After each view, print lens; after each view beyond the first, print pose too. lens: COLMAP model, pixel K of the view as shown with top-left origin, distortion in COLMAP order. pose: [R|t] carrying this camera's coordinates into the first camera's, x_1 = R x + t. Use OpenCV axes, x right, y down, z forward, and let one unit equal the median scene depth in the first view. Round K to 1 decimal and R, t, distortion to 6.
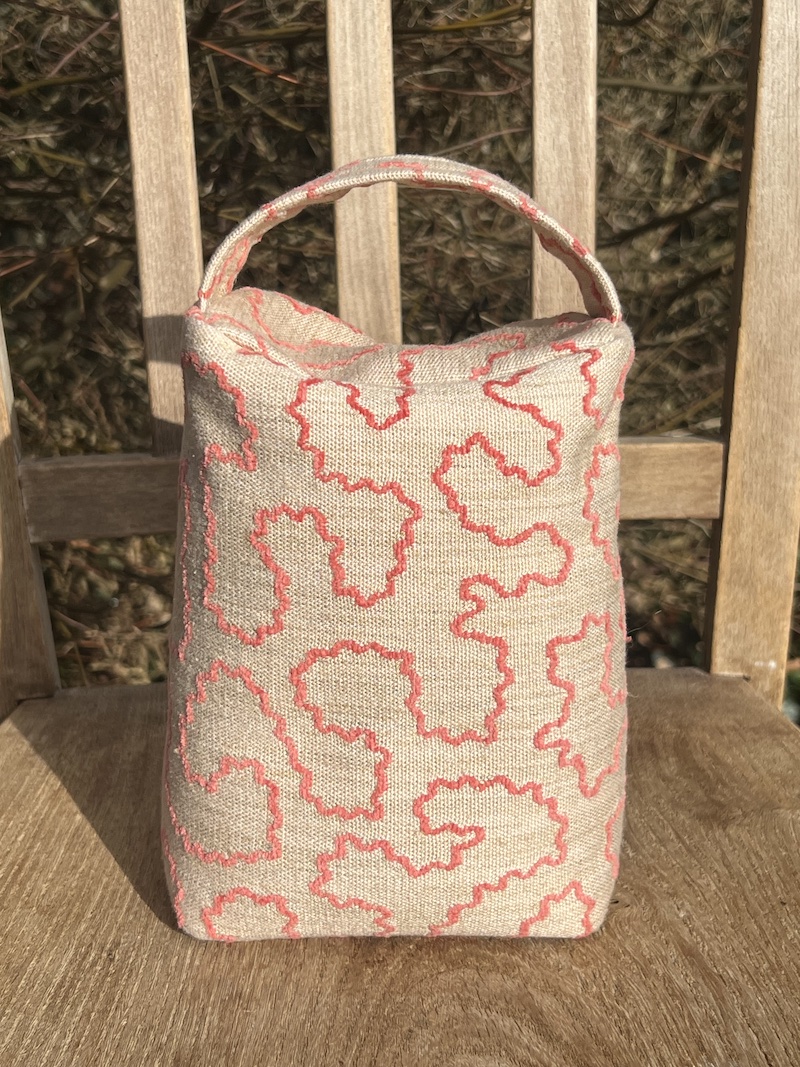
lens RADIAL K [[1554.2, 0, 400.4], [0, 1554.2, 532.6], [0, 0, 1]] dist [0.089605, 0.000000]
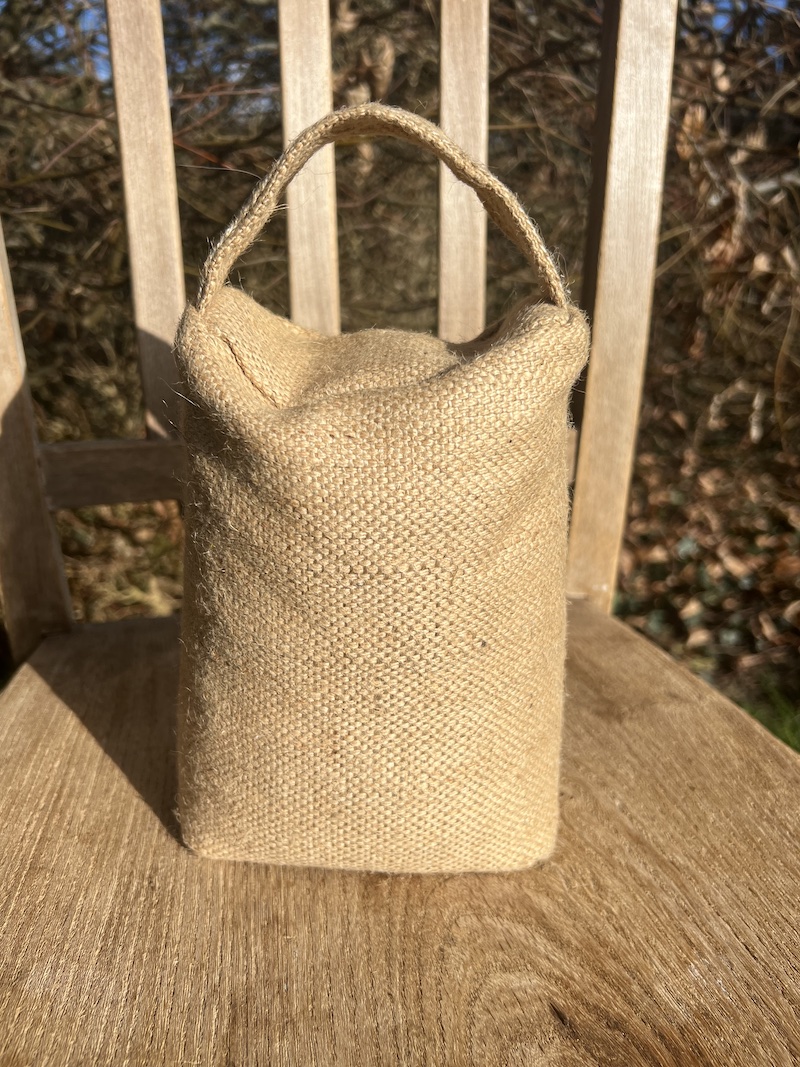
lens RADIAL K [[900.4, 0, 404.4], [0, 900.4, 532.1], [0, 0, 1]] dist [-0.013334, 0.057789]
pose [[0.986301, -0.020519, 0.163673, -0.109639], [0.013103, 0.998844, 0.046258, -0.008523], [-0.164432, -0.043479, 0.985430, 0.357681]]
